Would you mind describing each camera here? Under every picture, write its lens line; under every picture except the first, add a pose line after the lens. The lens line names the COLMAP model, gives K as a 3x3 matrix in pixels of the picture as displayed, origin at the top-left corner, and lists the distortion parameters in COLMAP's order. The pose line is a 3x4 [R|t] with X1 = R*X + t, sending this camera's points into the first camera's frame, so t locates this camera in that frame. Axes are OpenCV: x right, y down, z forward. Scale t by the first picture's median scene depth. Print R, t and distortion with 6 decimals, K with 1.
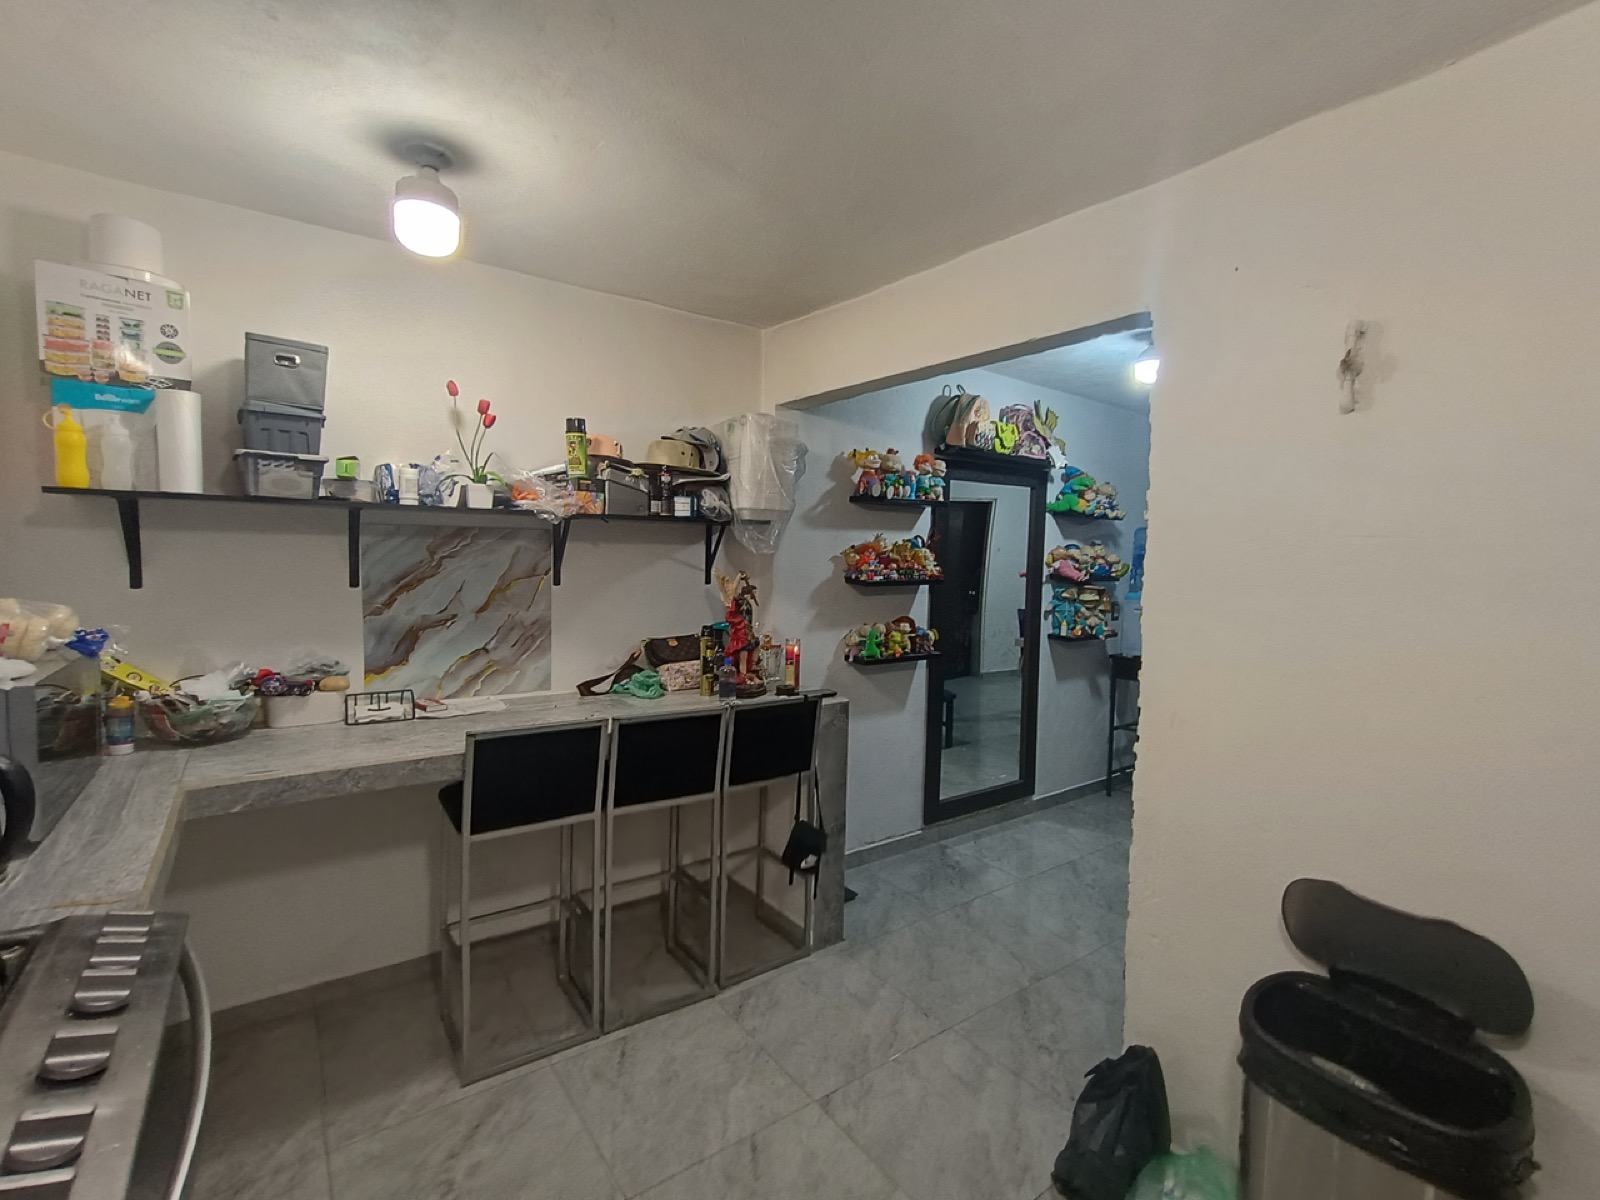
lens RADIAL K [[720.9, 0, 800.0], [0, 720.9, 600.0], [0, 0, 1]] dist [0.000613, 0.000058]
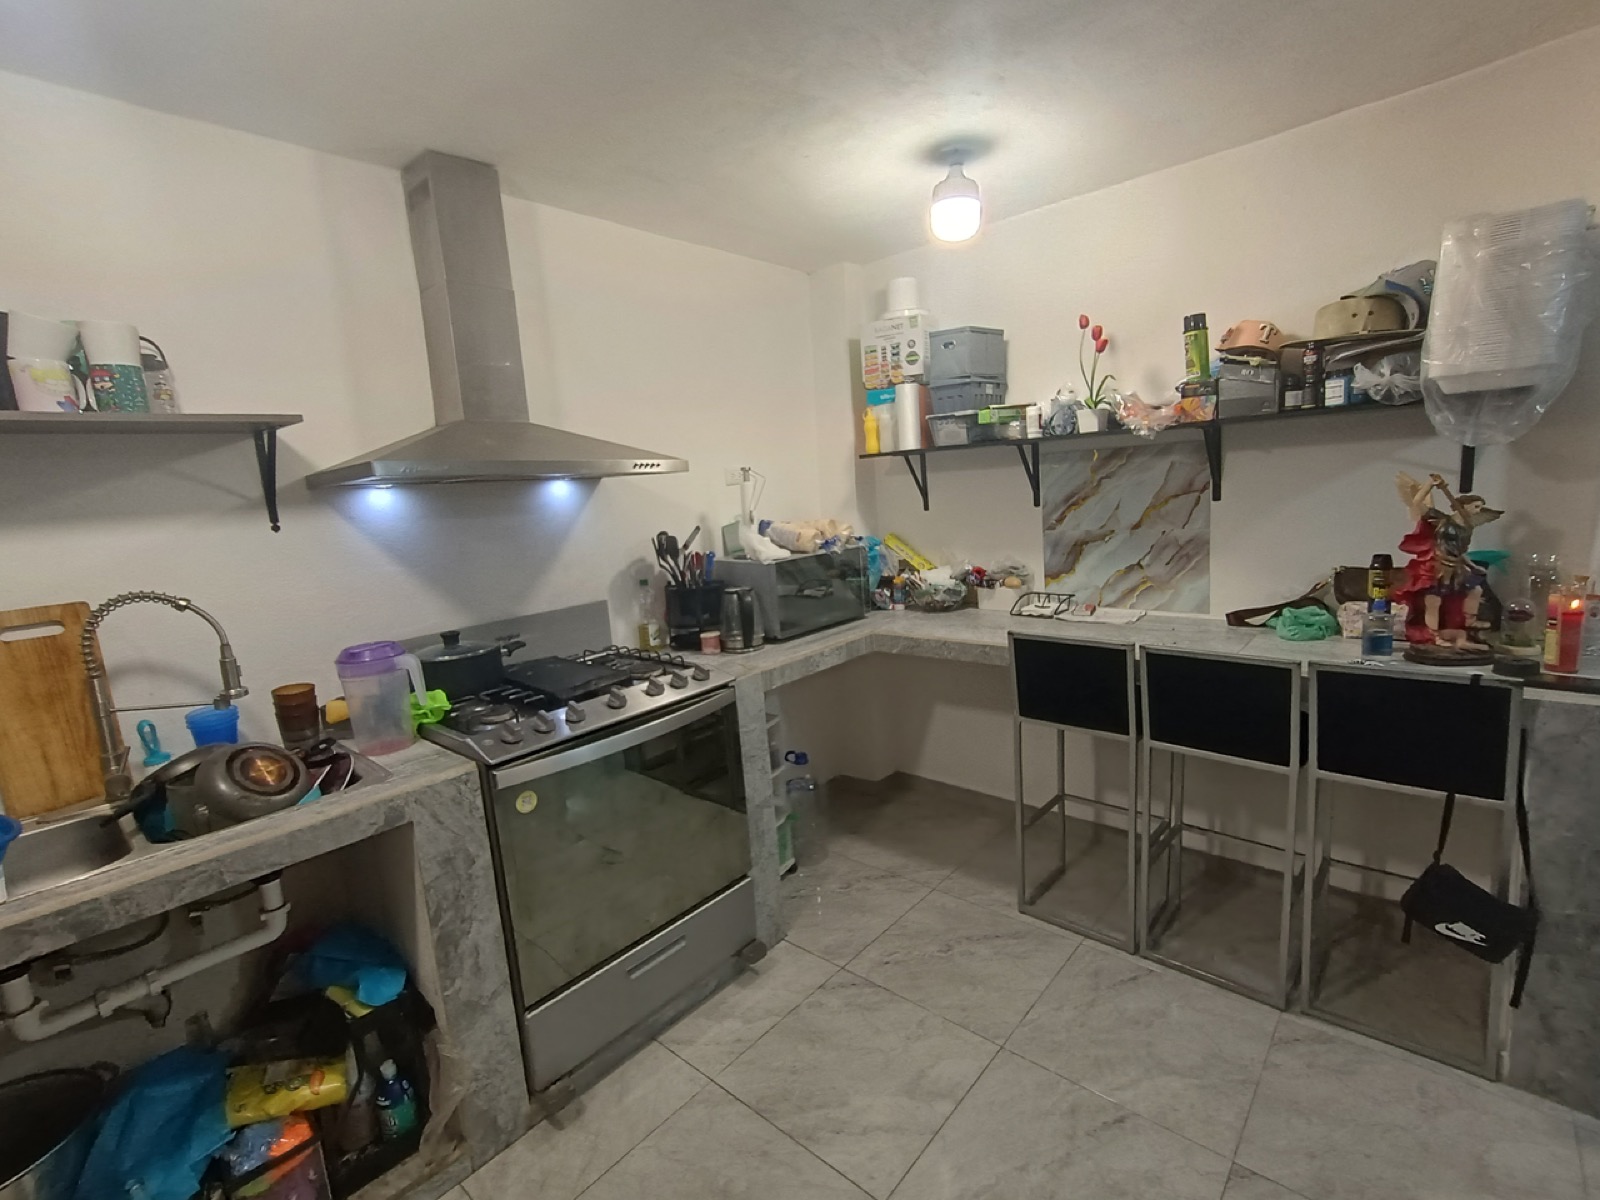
lens RADIAL K [[728.1, 0, 807.7], [0, 728.1, 602.5], [0, 0, 1]] dist [0.000717, 0.001061]
pose [[0.221463, 0.120171, -0.967736, 0.490132], [0.009801, 0.992054, 0.125433, -0.014656], [0.975120, -0.037263, 0.218525, 0.312697]]
